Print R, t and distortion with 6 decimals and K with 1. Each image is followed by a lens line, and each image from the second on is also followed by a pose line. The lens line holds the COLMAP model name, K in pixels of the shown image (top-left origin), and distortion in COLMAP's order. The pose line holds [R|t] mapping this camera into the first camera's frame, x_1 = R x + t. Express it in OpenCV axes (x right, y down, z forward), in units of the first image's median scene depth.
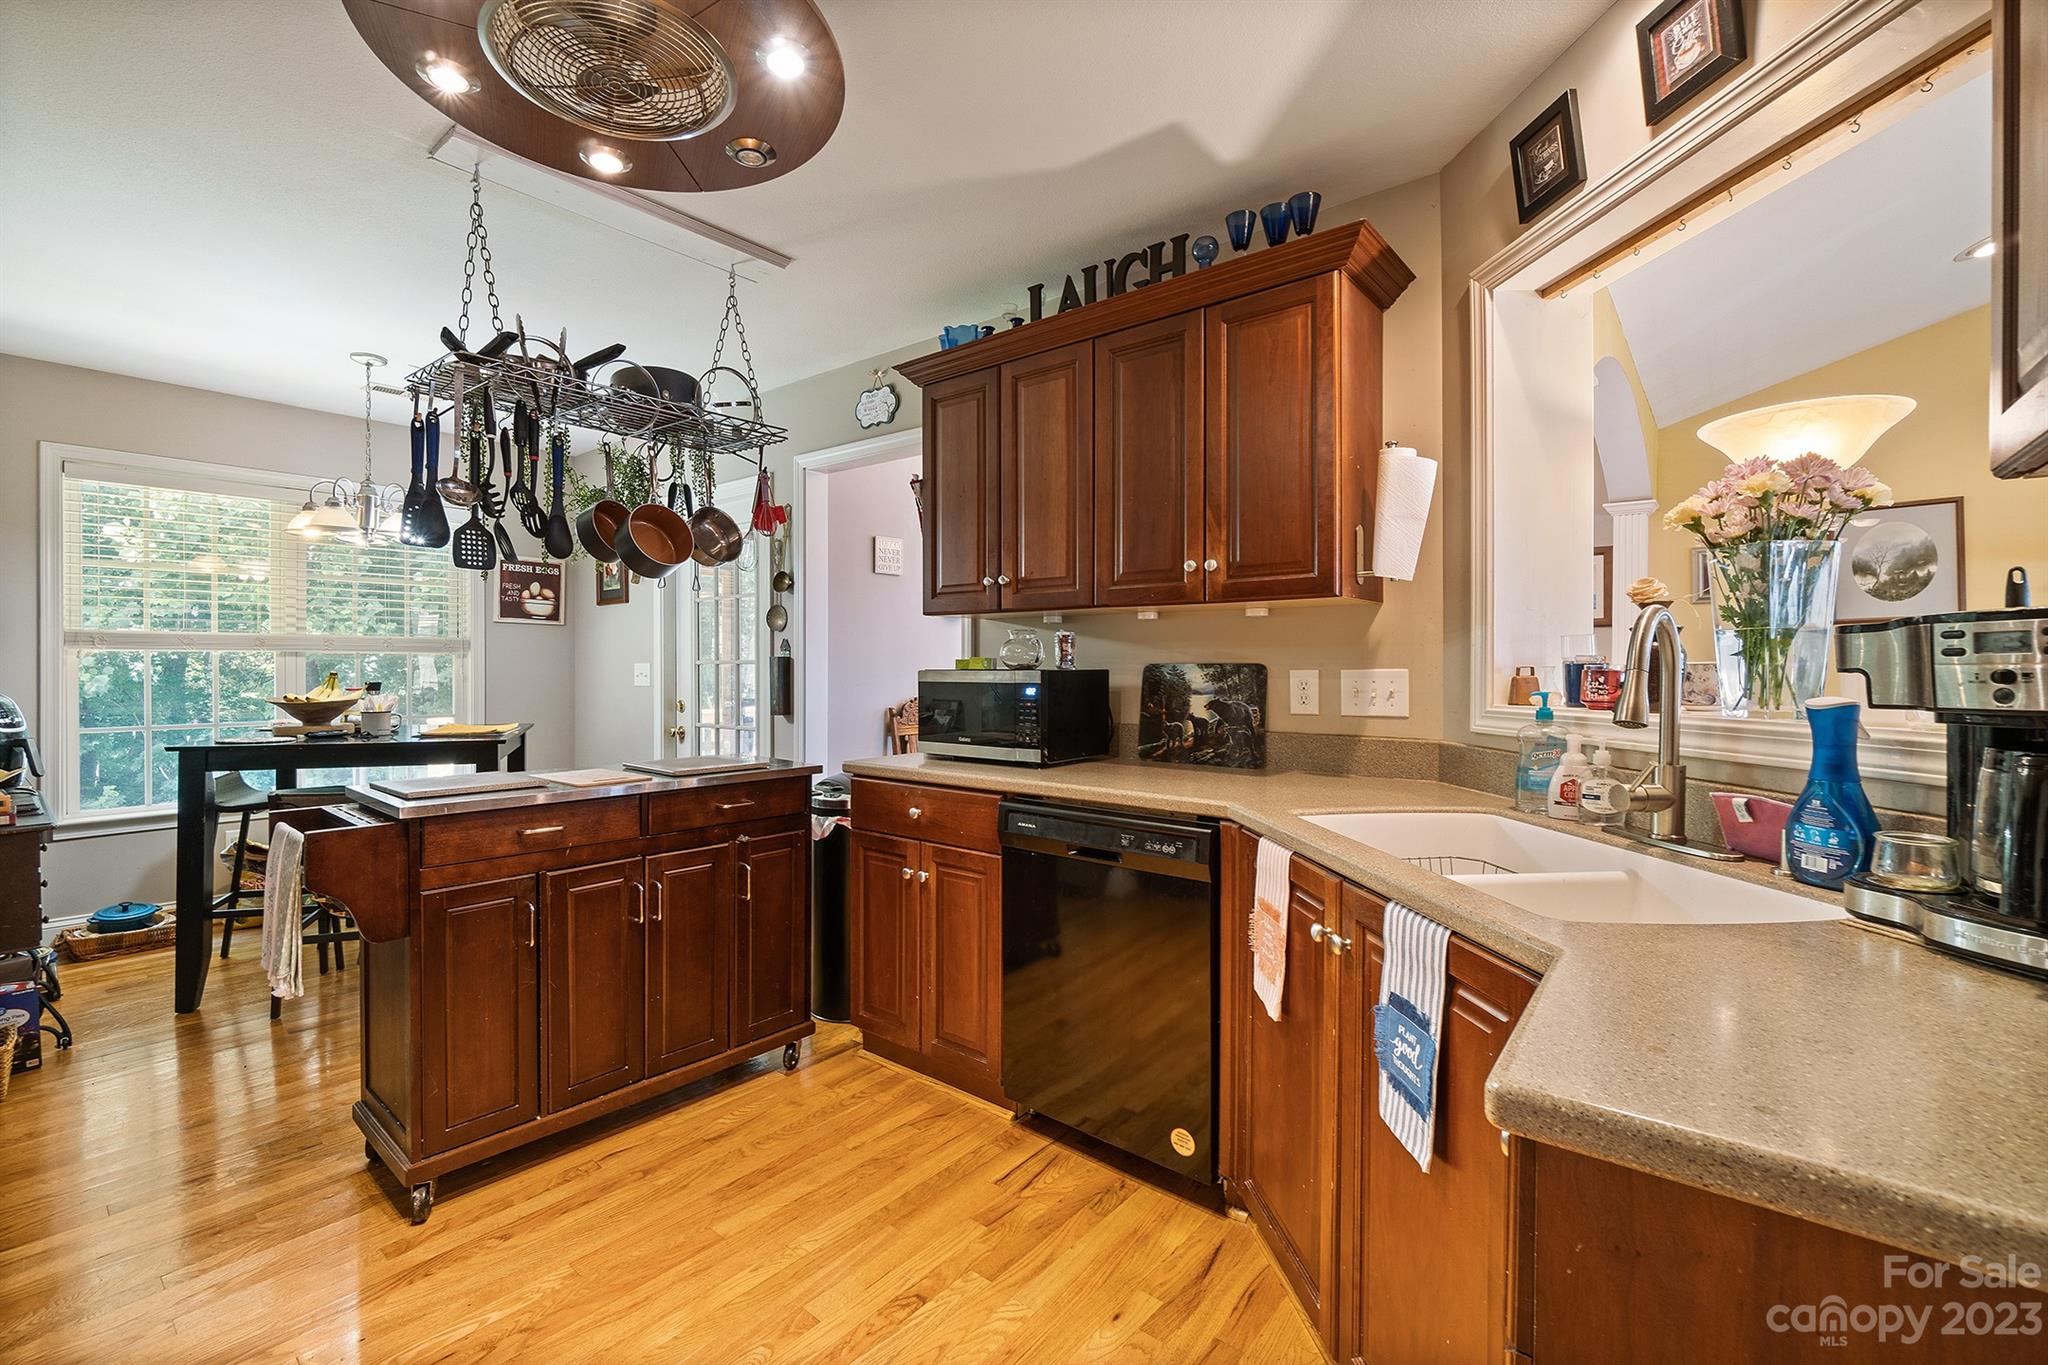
lens RADIAL K [[883.9, 0, 1020.9], [0, 883.9, 665.0], [0, 0, 1]] dist [-0.001561, -0.000281]
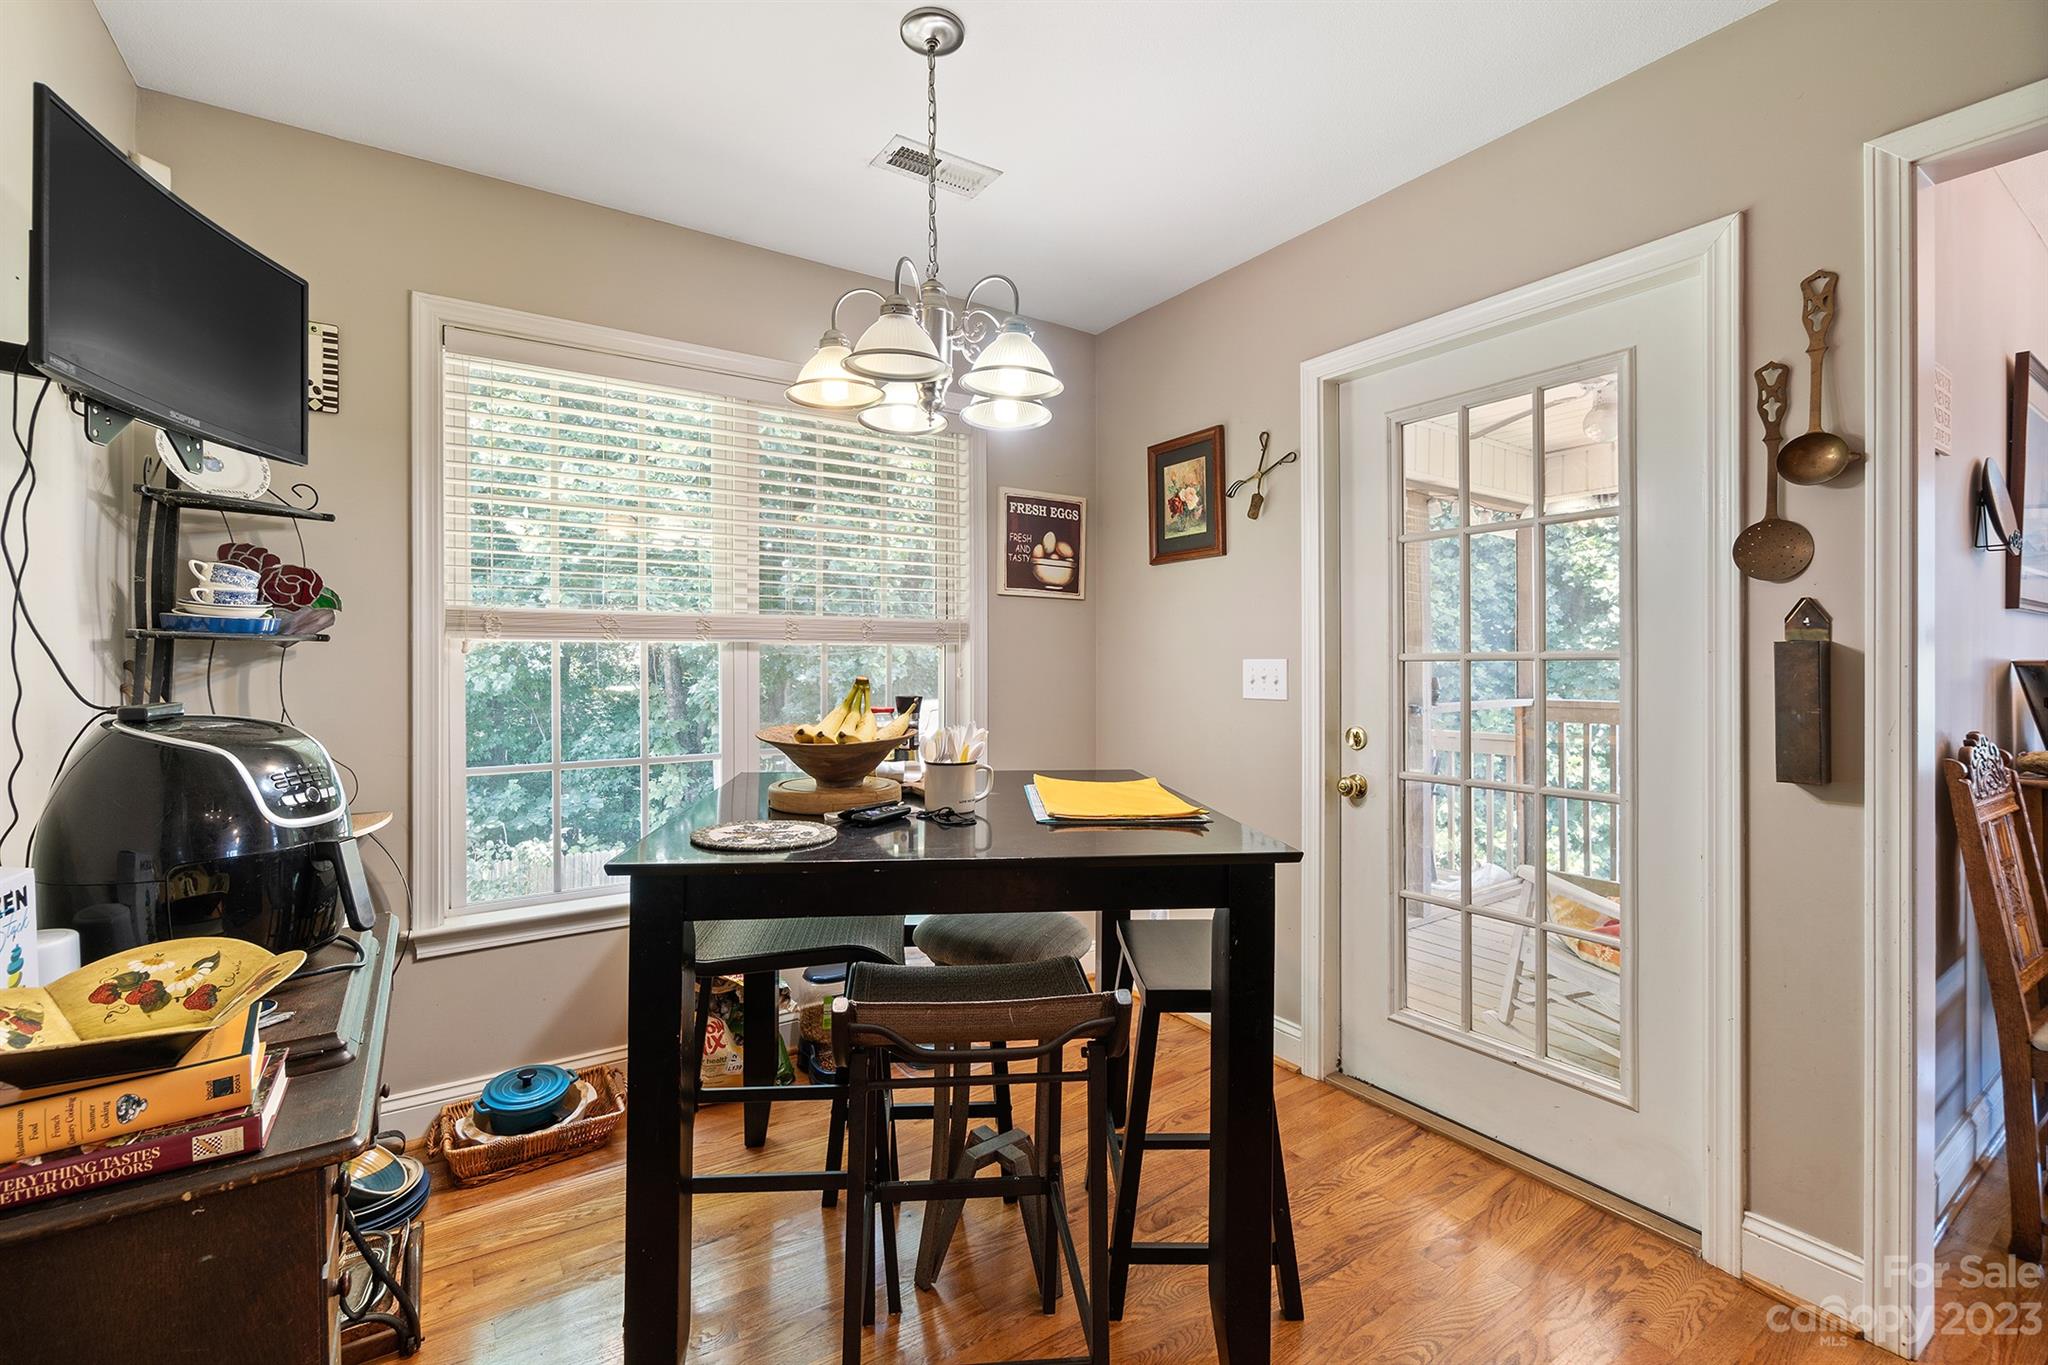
lens RADIAL K [[888.7, 0, 1021.8], [0, 888.7, 655.6], [0, 0, 1]] dist [0.000045, 0.000047]
pose [[0.960324, -0.004125, -0.278856, -0.430078], [0.002357, 0.999975, -0.006674, -0.001218], [0.278876, 0.005752, 0.960310, 0.421737]]
